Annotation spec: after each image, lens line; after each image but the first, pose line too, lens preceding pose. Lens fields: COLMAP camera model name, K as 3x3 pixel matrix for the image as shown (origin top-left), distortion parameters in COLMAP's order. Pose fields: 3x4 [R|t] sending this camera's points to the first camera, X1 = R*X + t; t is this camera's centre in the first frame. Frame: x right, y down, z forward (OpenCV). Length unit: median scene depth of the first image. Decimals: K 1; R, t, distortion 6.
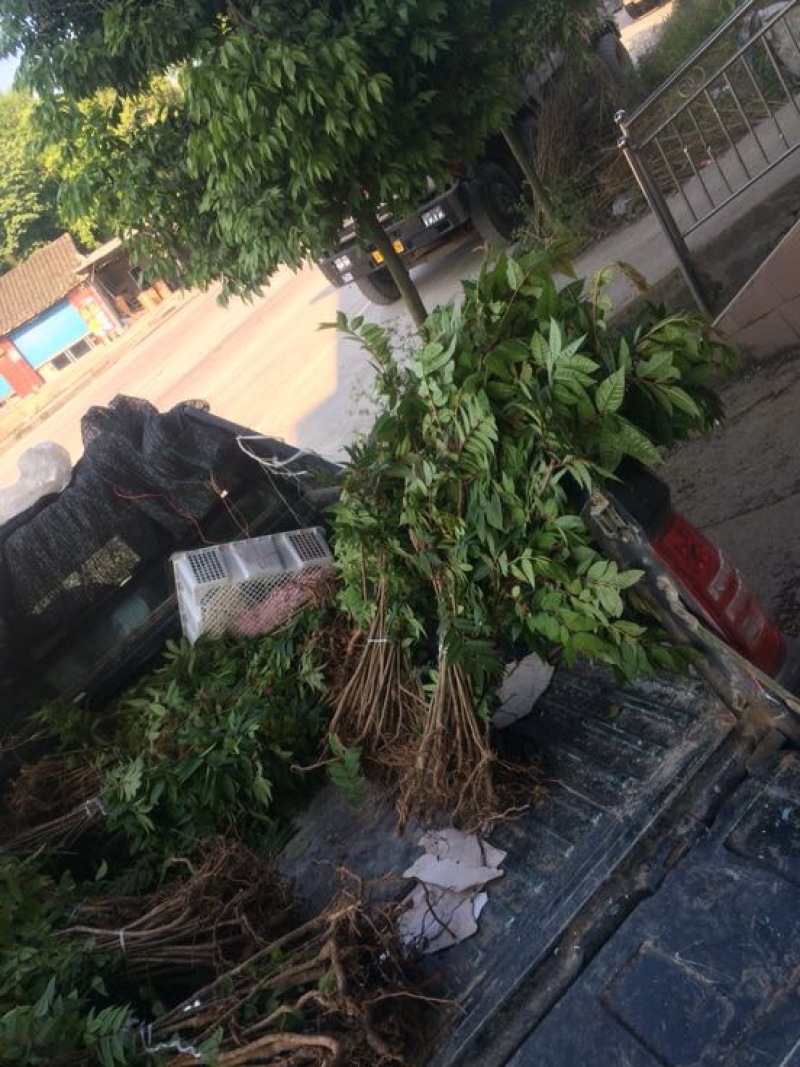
lens RADIAL K [[901.6, 0, 403.6], [0, 901.6, 521.1], [0, 0, 1]] dist [0.085360, -0.128480]
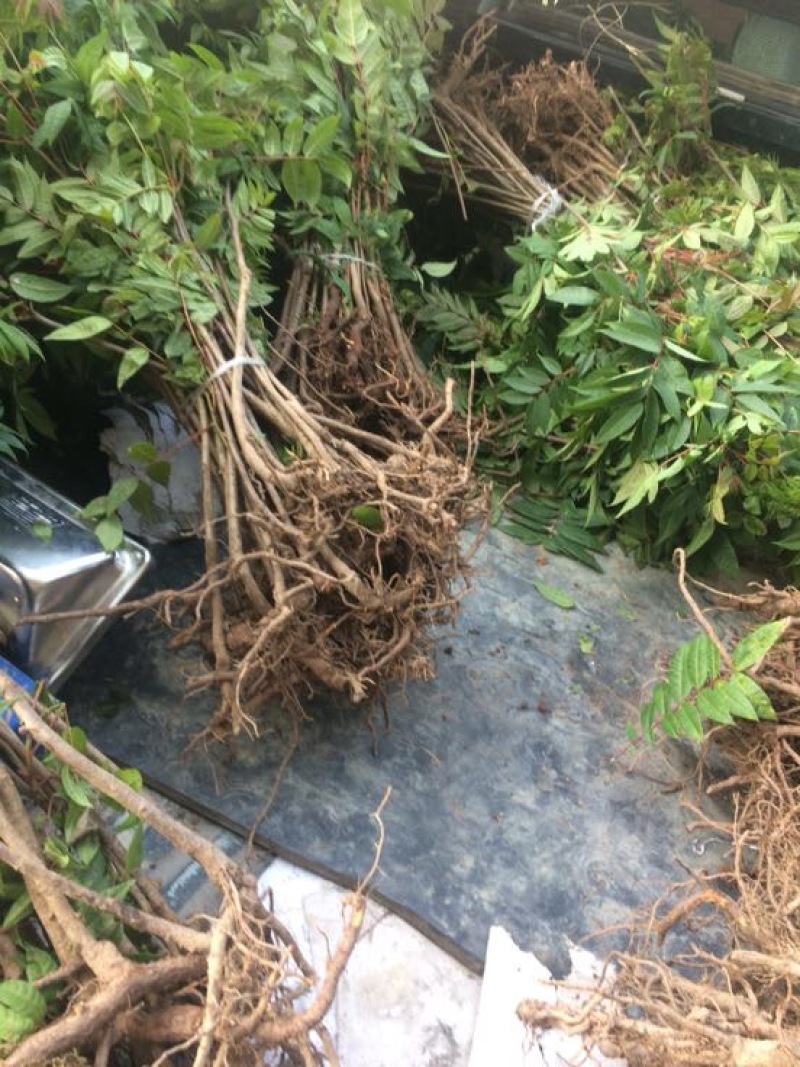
lens RADIAL K [[901.6, 0, 403.6], [0, 901.6, 521.1], [0, 0, 1]] dist [0.085360, -0.128480]
pose [[0.276771, 0.953812, -0.116795, -0.109566], [-0.727026, 0.287324, 0.623601, 0.077809], [0.628356, -0.087682, 0.772969, 0.507101]]
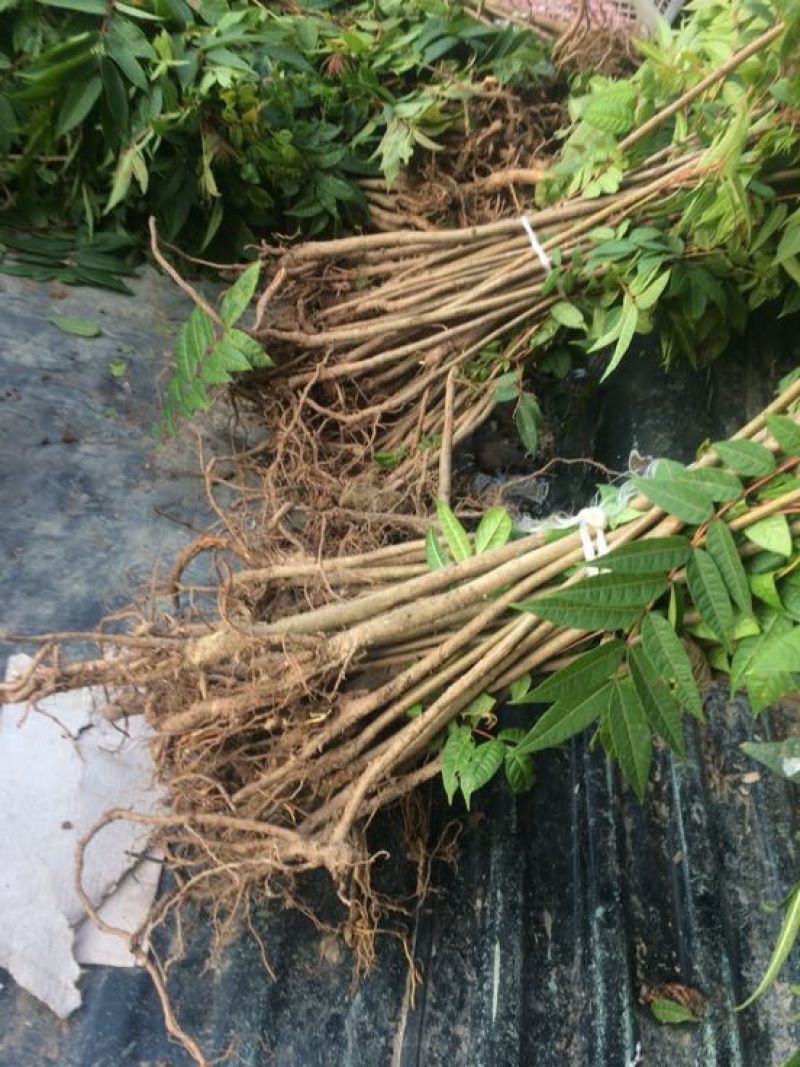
lens RADIAL K [[901.6, 0, 403.6], [0, 901.6, 521.1], [0, 0, 1]] dist [0.085360, -0.128480]
pose [[0.511865, 0.838654, 0.186154, -0.027170], [-0.804426, 0.391871, 0.446471, 0.049646], [0.301487, -0.378280, 0.875220, 0.563505]]
